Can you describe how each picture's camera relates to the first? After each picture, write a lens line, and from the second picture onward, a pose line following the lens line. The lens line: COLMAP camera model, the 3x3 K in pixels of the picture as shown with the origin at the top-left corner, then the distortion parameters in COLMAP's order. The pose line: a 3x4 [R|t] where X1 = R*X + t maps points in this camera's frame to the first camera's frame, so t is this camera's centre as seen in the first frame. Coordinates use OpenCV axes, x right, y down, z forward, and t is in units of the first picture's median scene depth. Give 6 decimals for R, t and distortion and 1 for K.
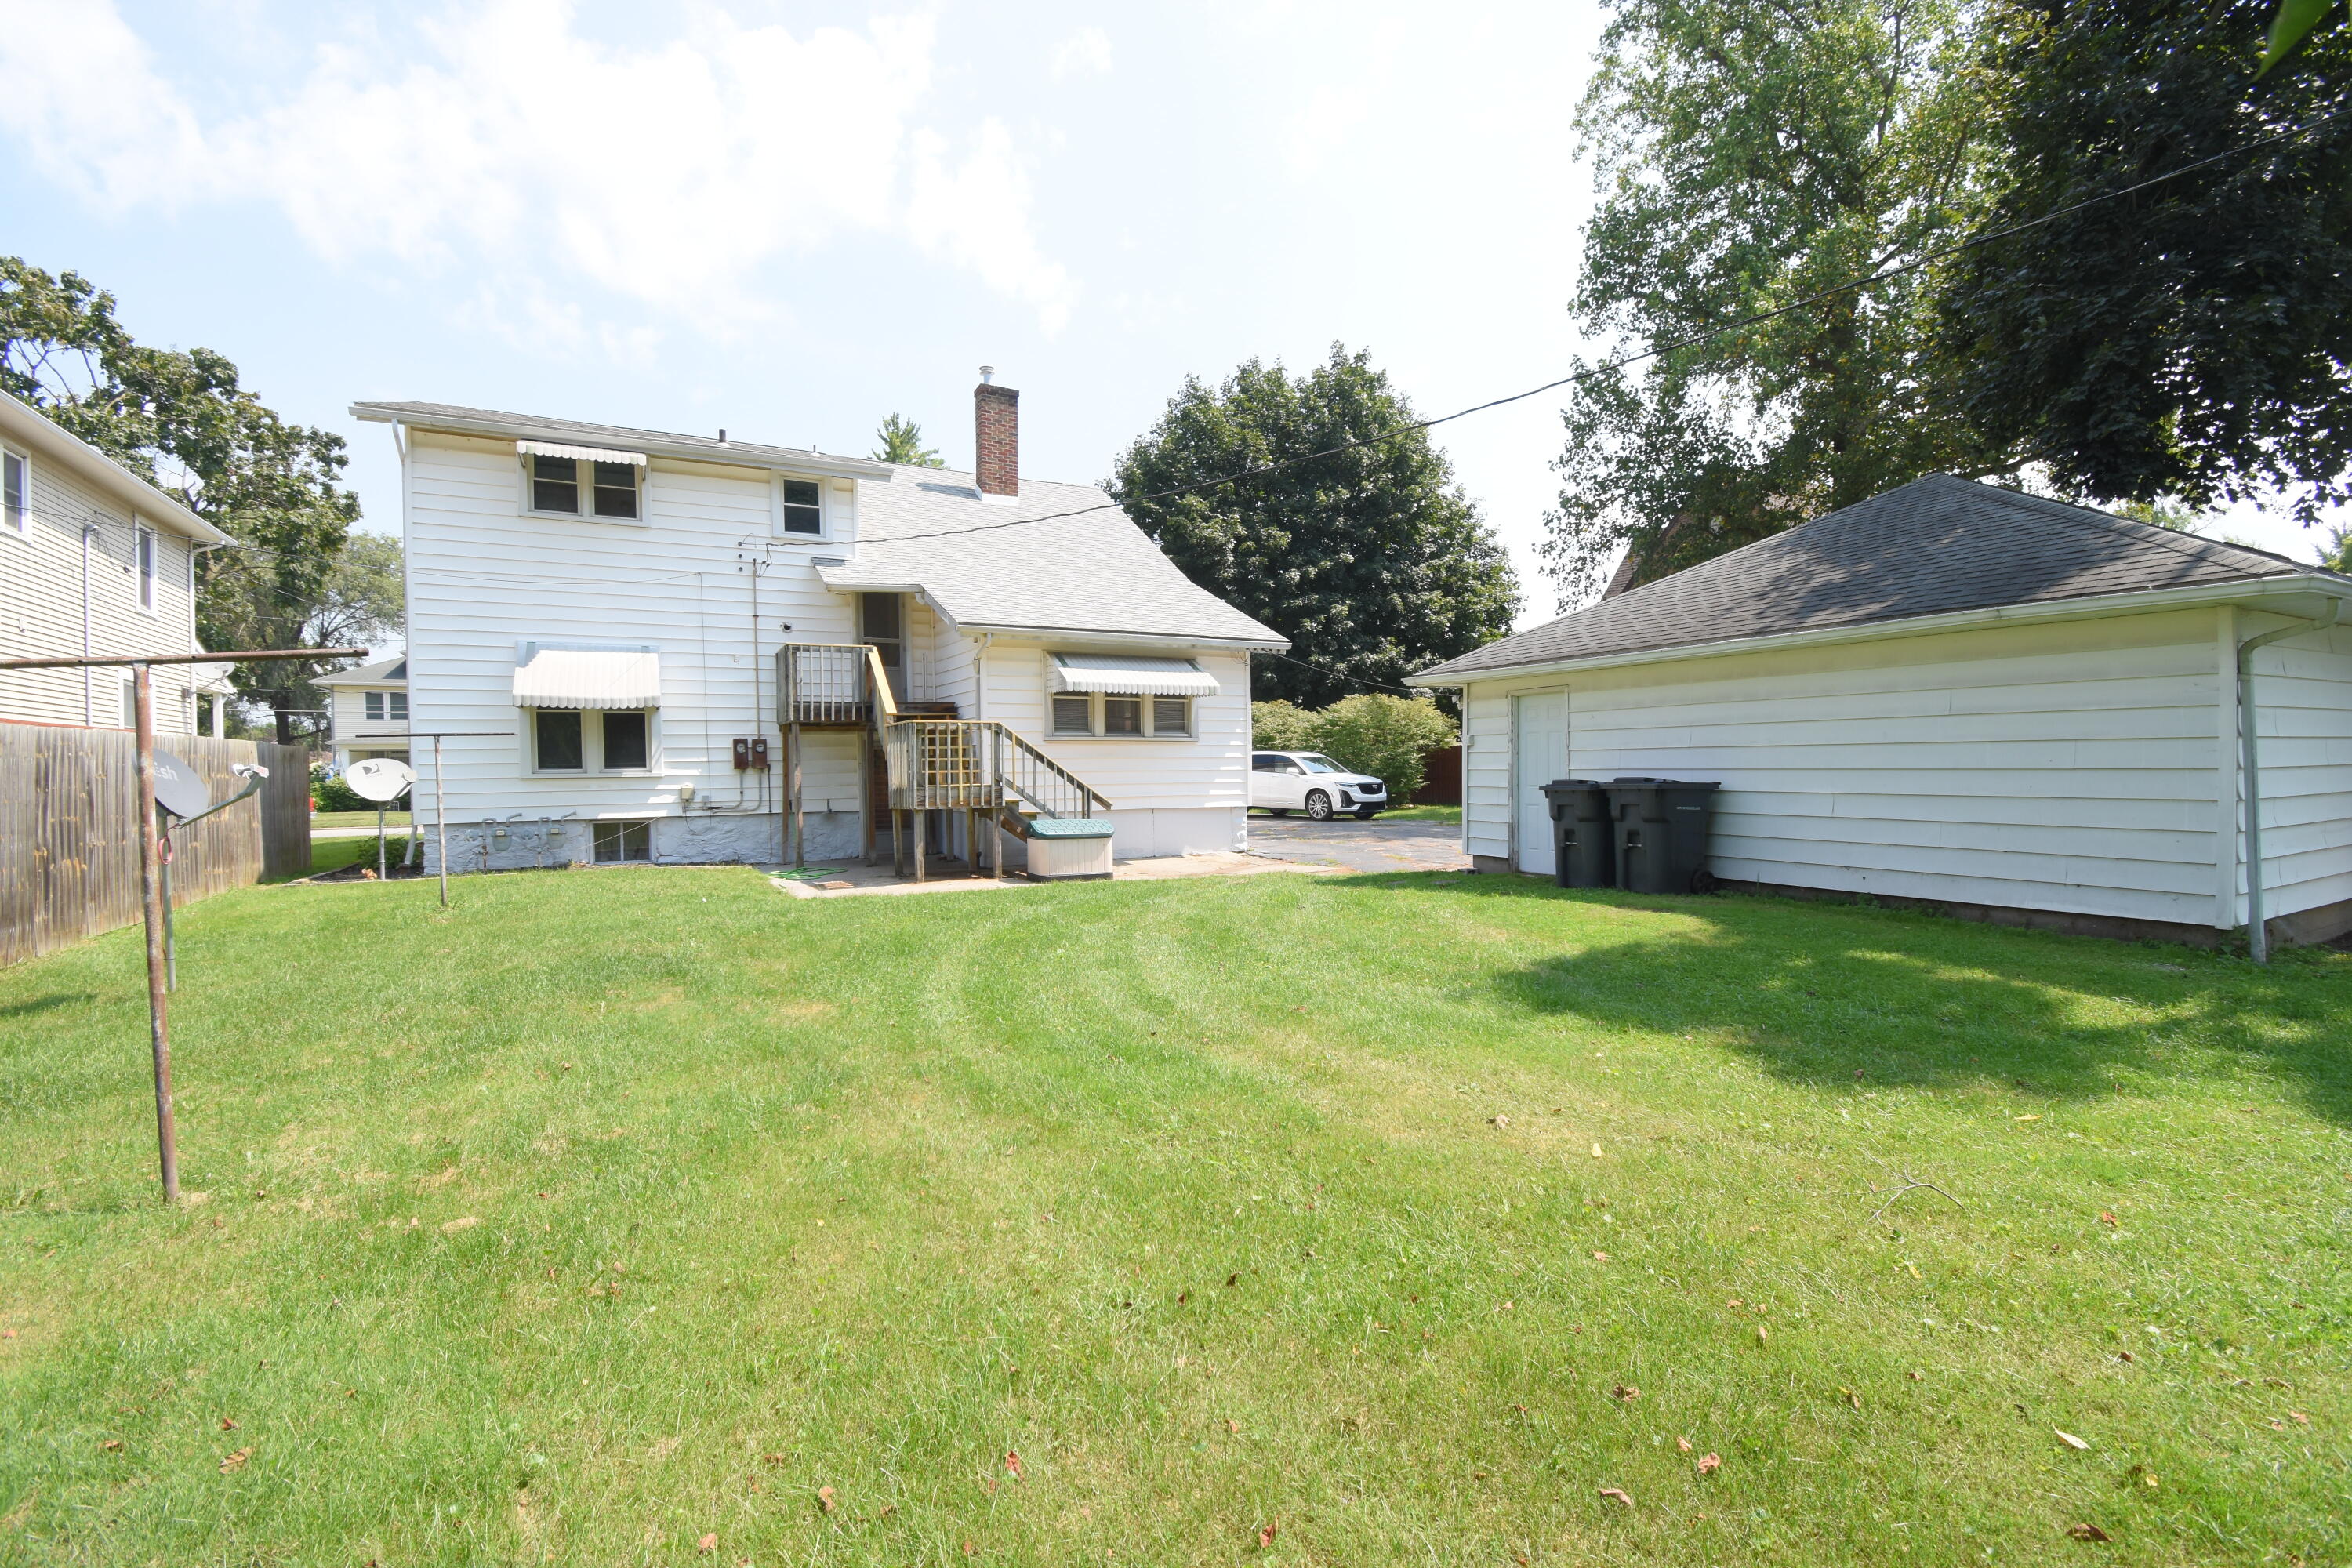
lens RADIAL K [[1050.3, 0, 1183.2], [0, 1050.3, 790.4], [0, 0, 1]] dist [0.008485, -0.010205]
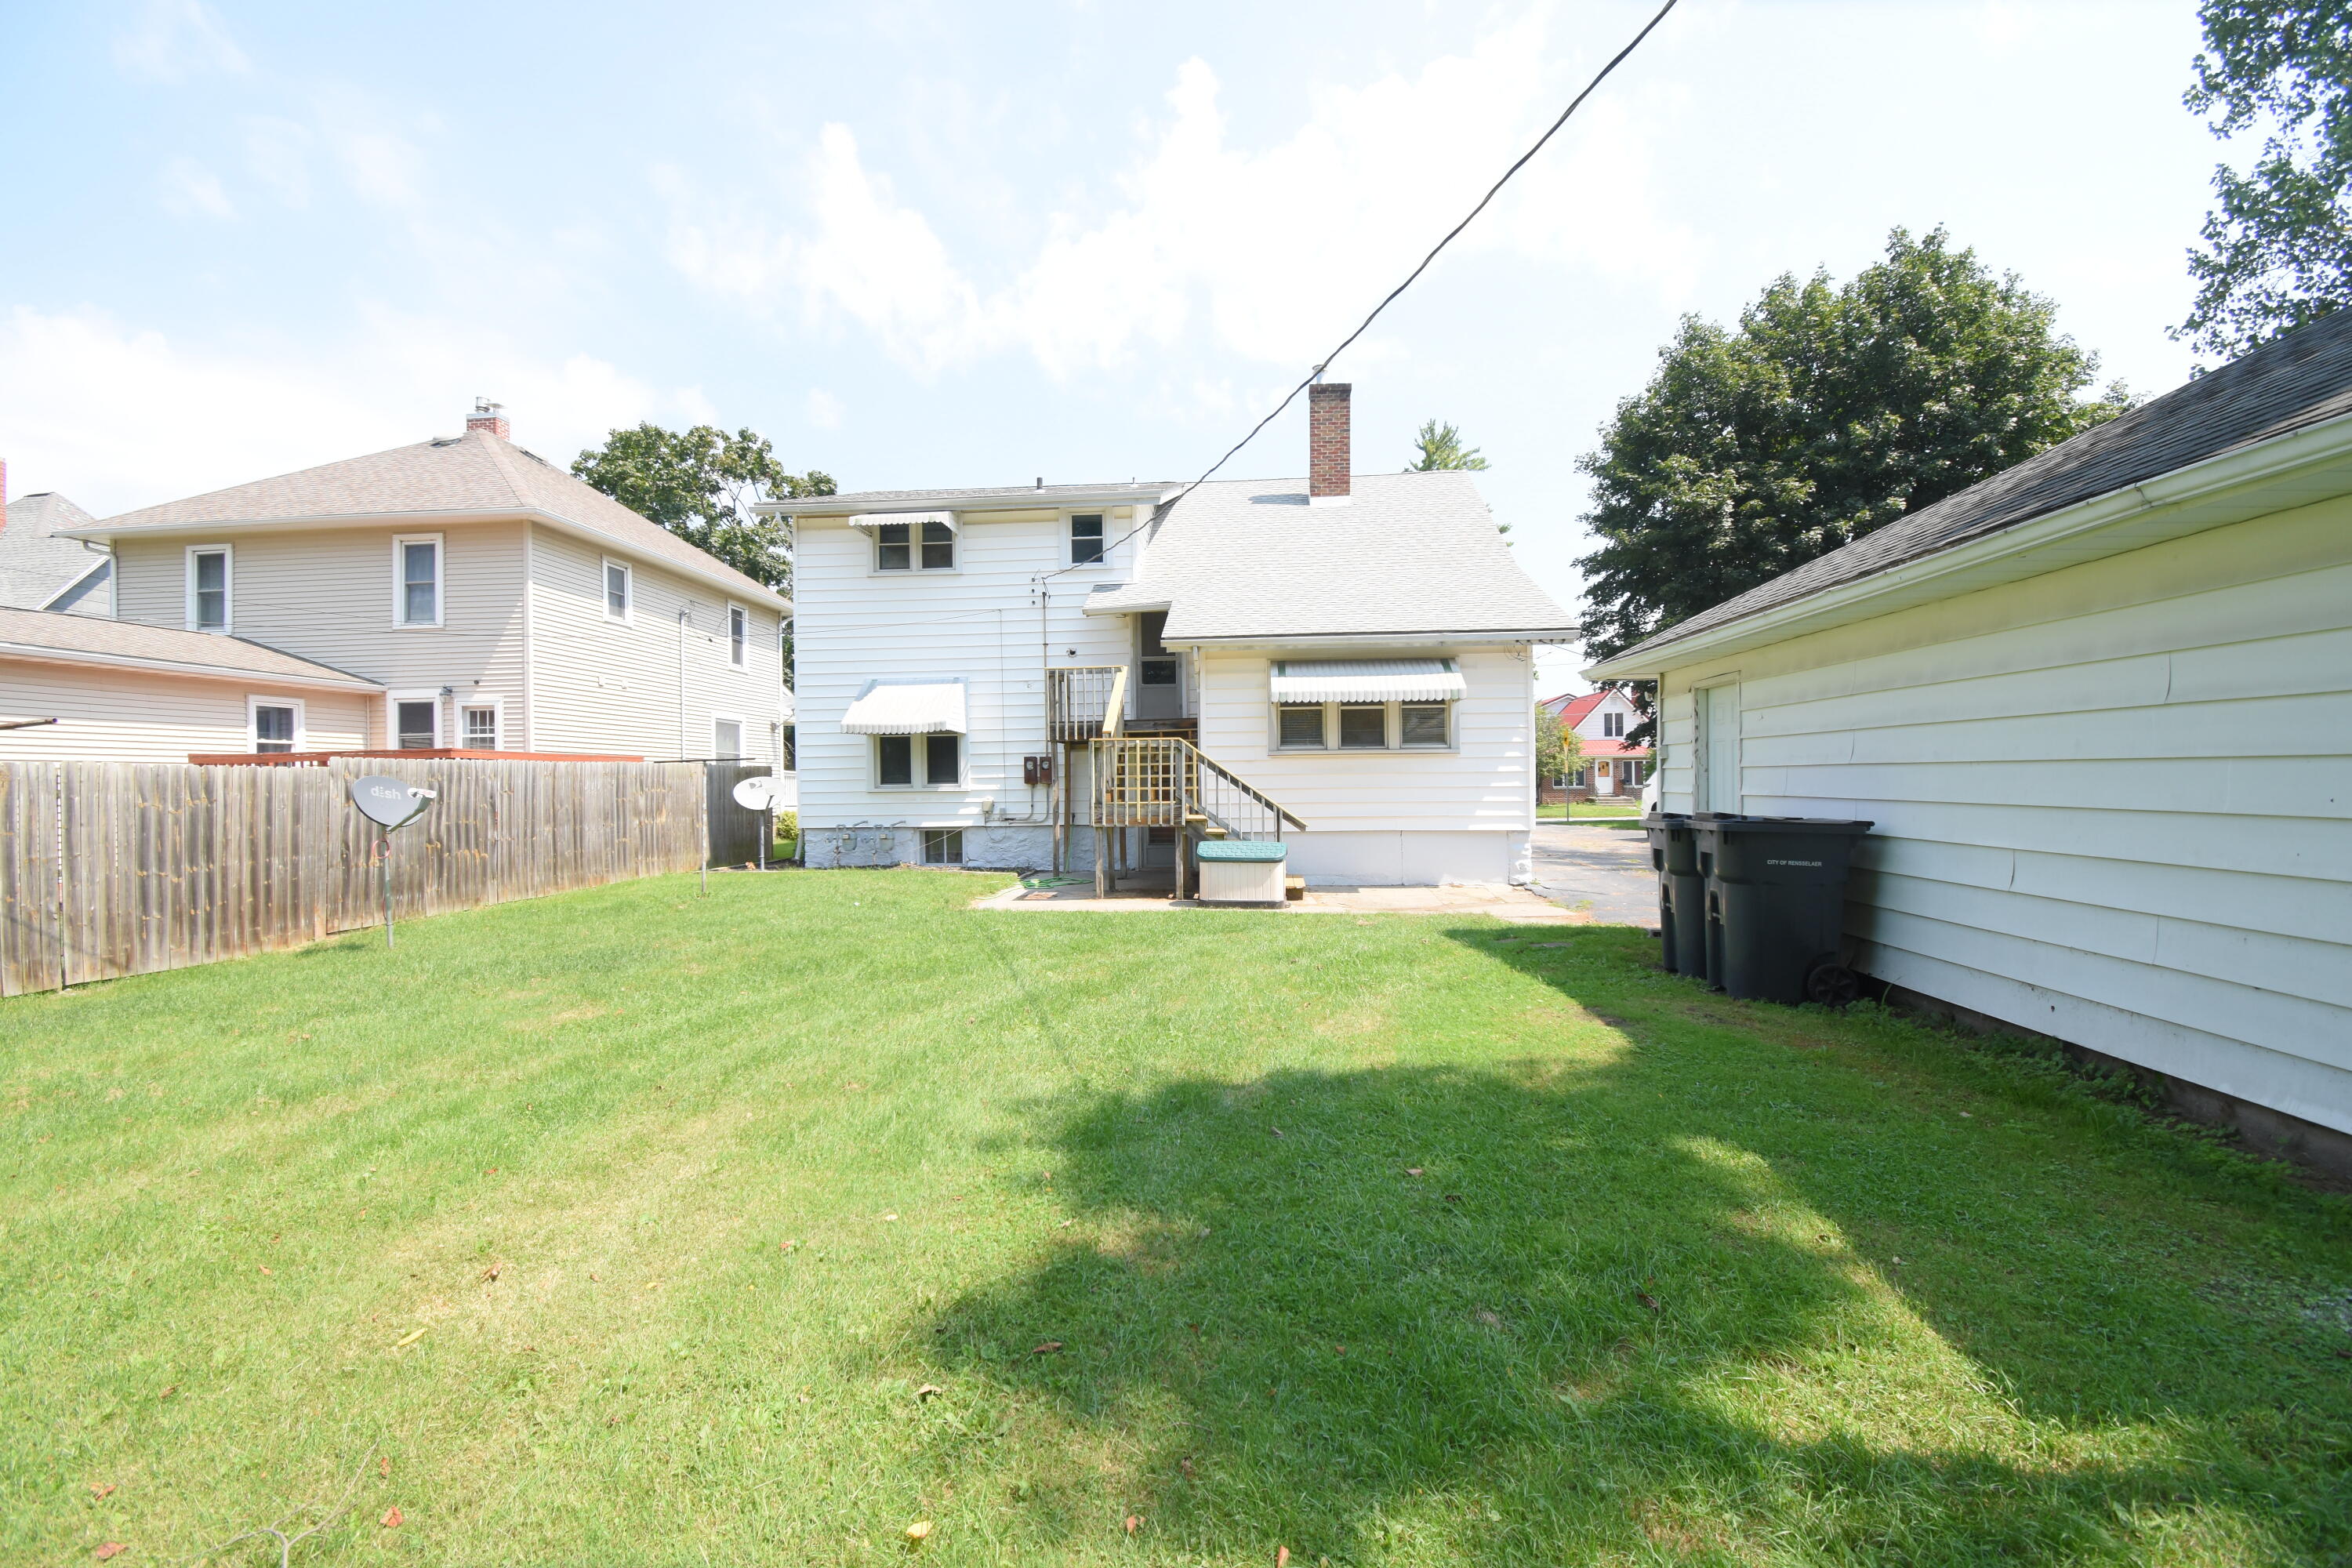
lens RADIAL K [[1050.3, 0, 1179.0], [0, 1050.3, 787.5], [0, 0, 1]] dist [0.008485, -0.010205]
pose [[0.838786, 0.005082, -0.544438, 0.308804], [-0.009332, 0.999944, -0.005044, -0.012826], [0.544382, 0.009312, 0.838786, 0.164230]]
